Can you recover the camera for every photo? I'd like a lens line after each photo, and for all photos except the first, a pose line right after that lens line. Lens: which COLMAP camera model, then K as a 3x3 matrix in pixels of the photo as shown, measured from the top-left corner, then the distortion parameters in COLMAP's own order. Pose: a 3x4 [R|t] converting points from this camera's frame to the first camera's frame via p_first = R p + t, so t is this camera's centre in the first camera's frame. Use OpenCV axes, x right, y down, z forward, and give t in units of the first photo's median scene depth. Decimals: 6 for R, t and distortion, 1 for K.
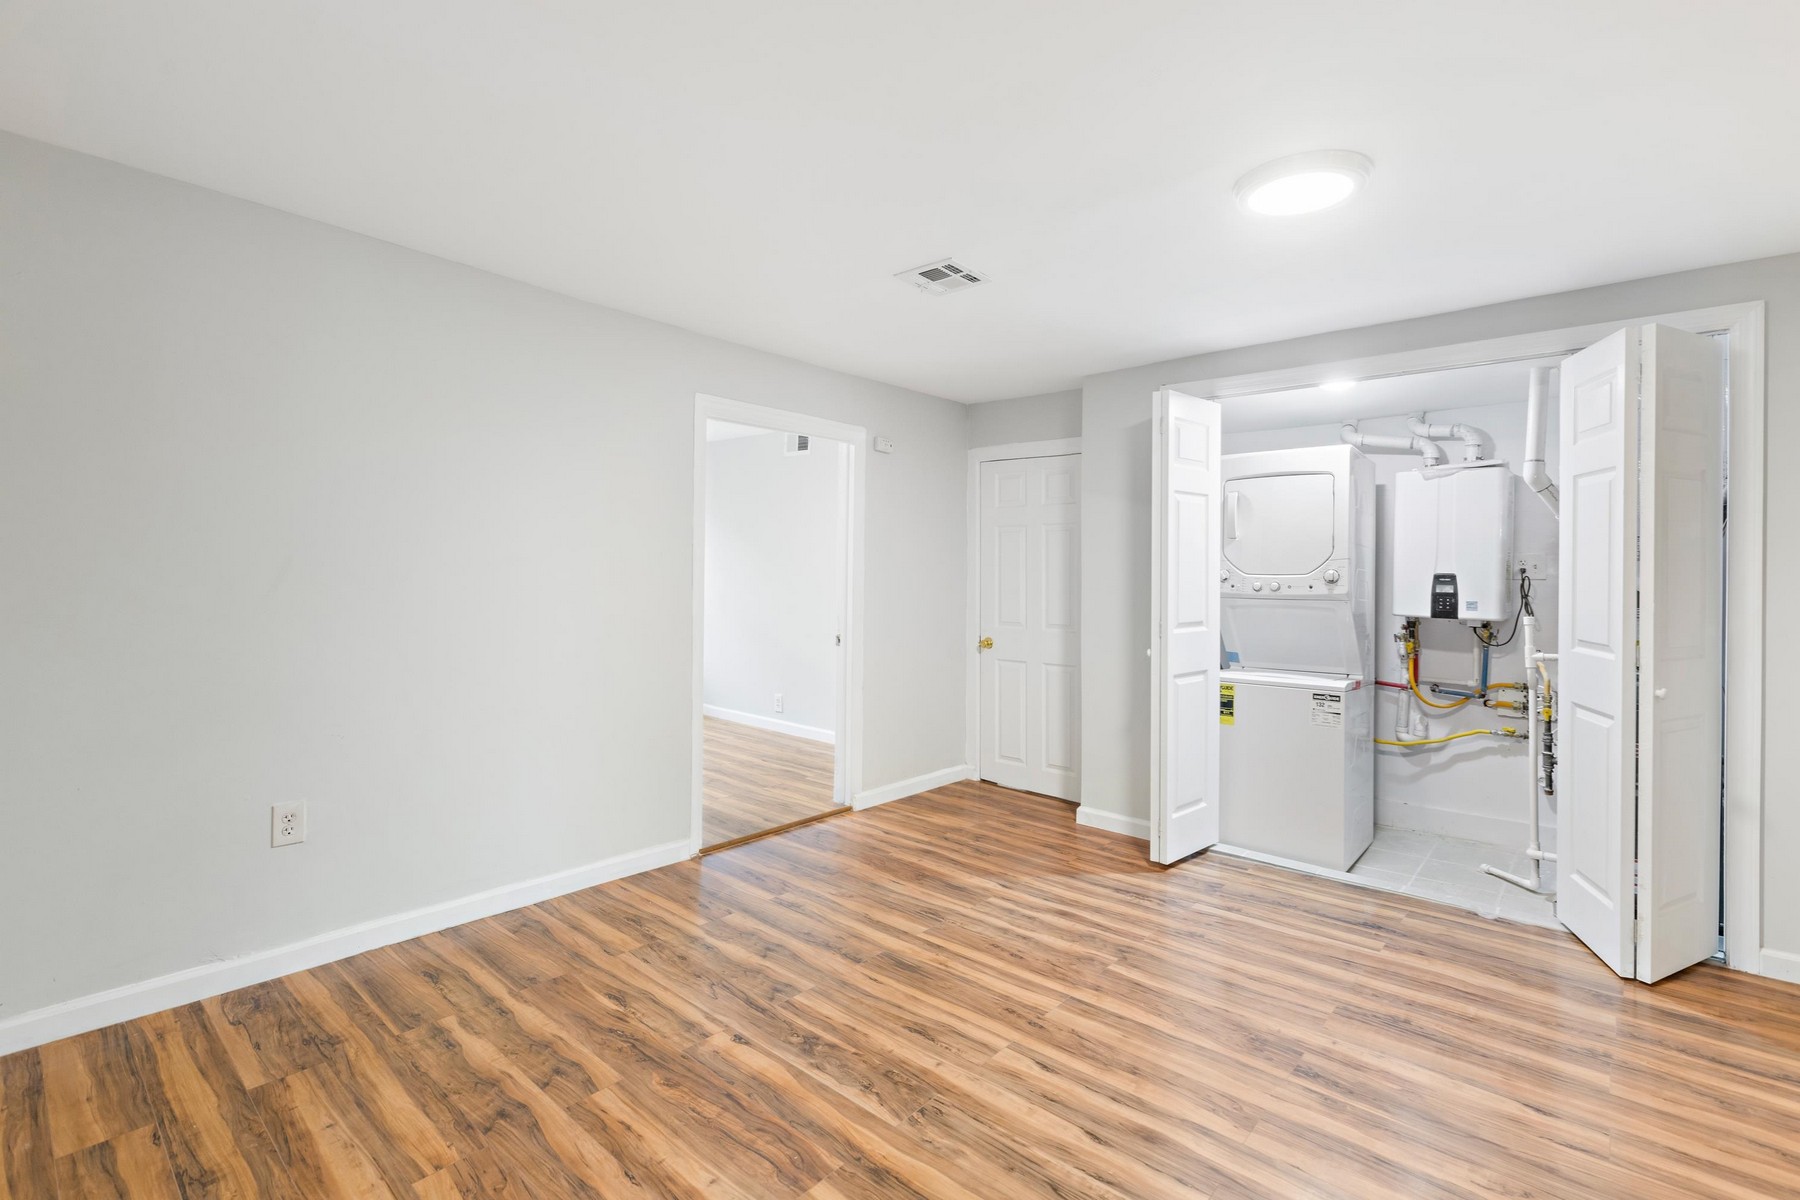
lens RADIAL K [[813.6, 0, 905.0], [0, 813.6, 582.8], [0, 0, 1]] dist [0.000878, -0.001135]
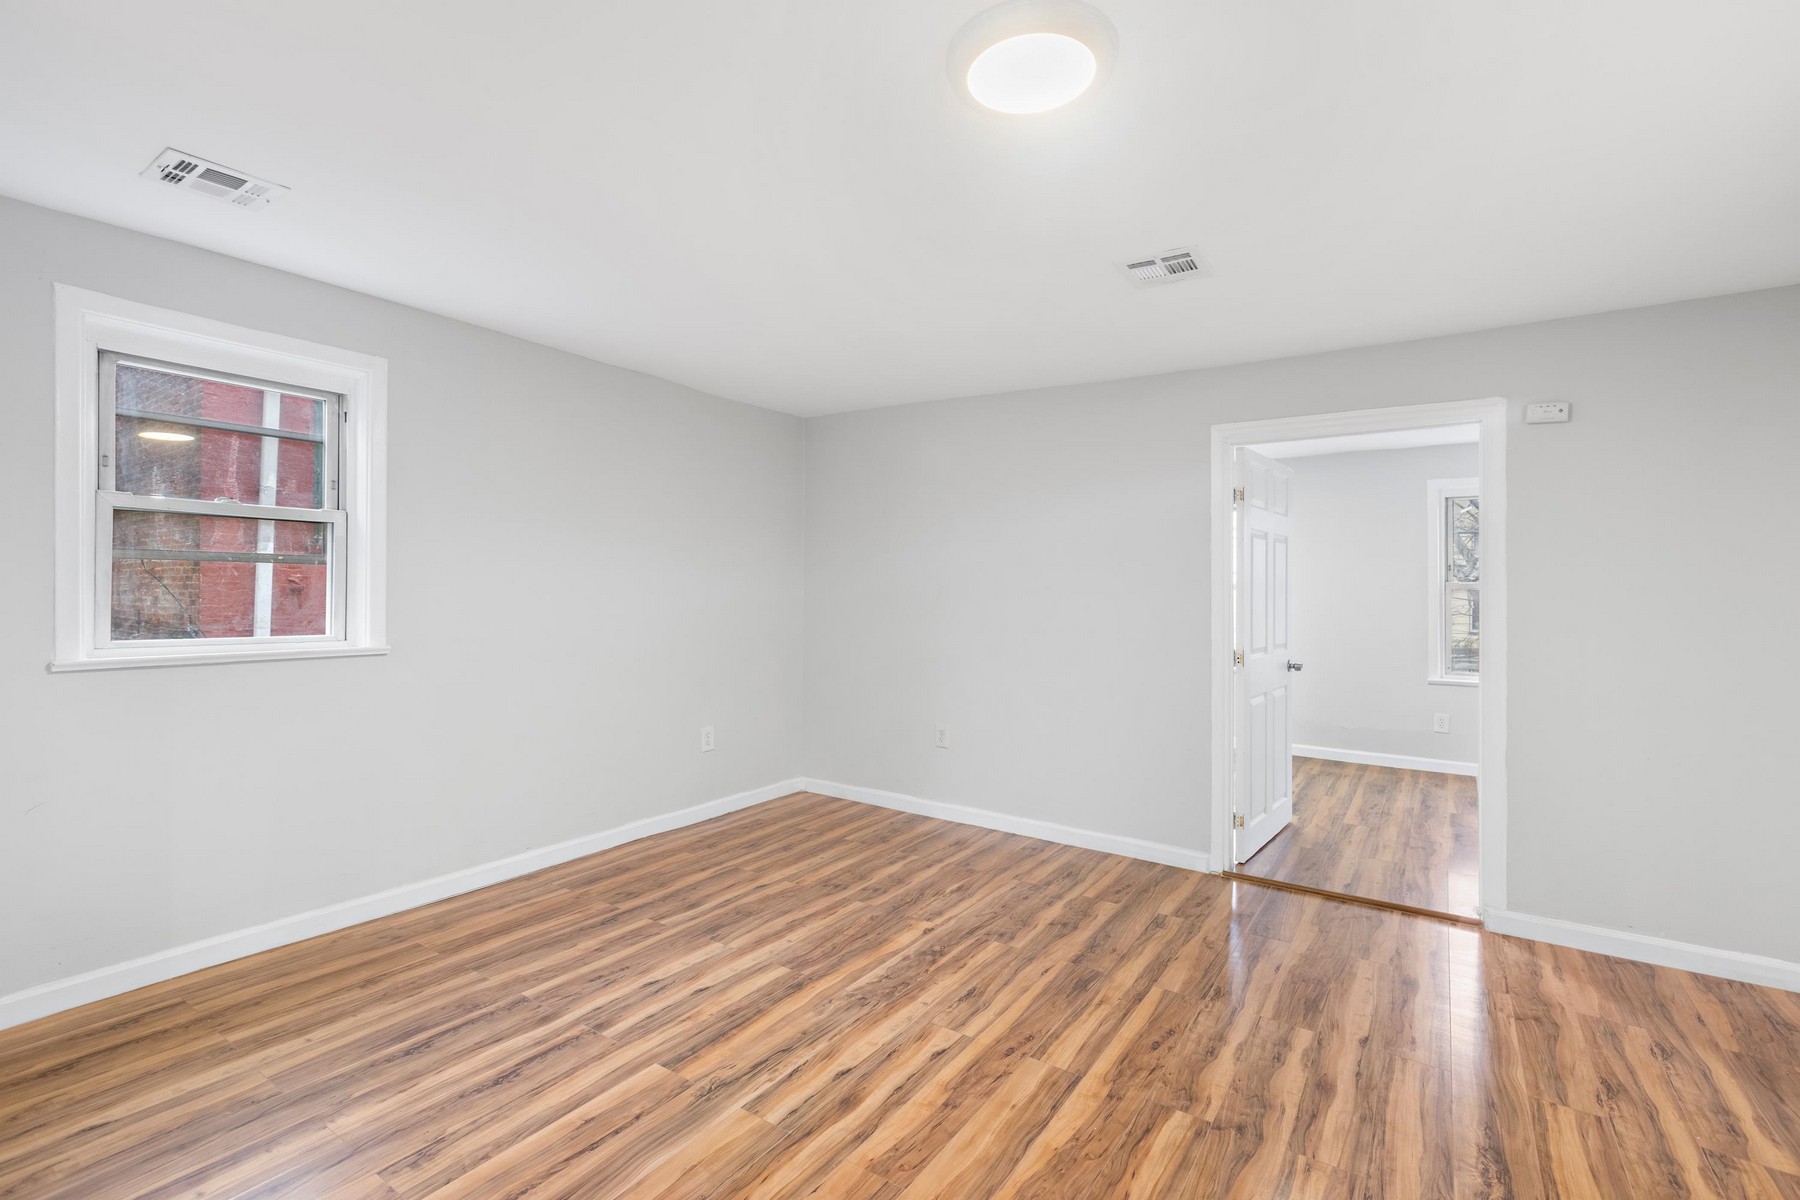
lens RADIAL K [[813.6, 0, 900.0], [0, 813.6, 601.1], [0, 0, 1]] dist [0.000878, -0.001135]
pose [[0.126361, -0.001083, -0.991984, 1.137928], [-0.023464, 0.999716, -0.004081, 0.006886], [0.991707, 0.023792, 0.126300, 0.744209]]
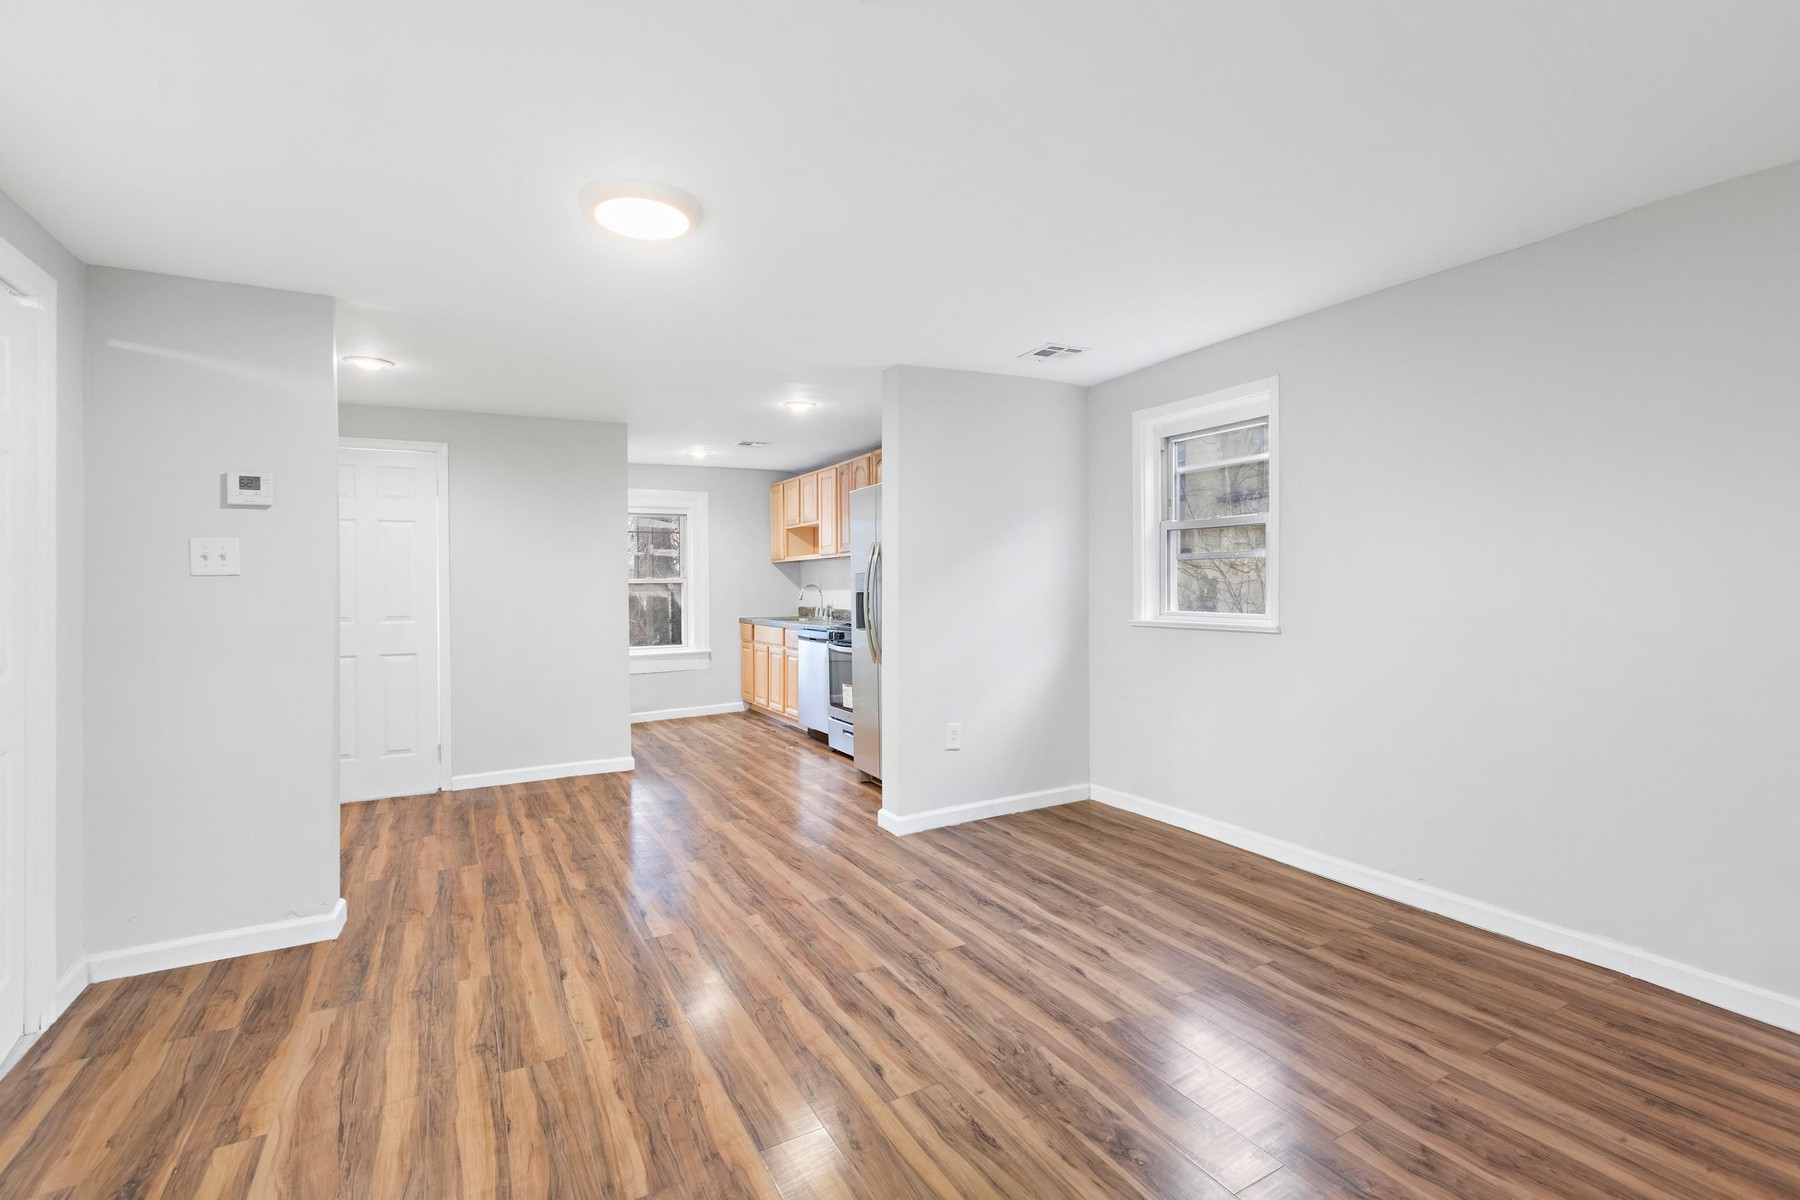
lens RADIAL K [[813.6, 0, 901.5], [0, 813.6, 585.5], [0, 0, 1]] dist [0.000878, -0.001135]
pose [[-0.939470, -0.000710, 0.342631, -0.184165], [0.007505, 0.999715, 0.022648, -0.021599], [-0.342550, 0.023849, -0.939197, 1.781127]]
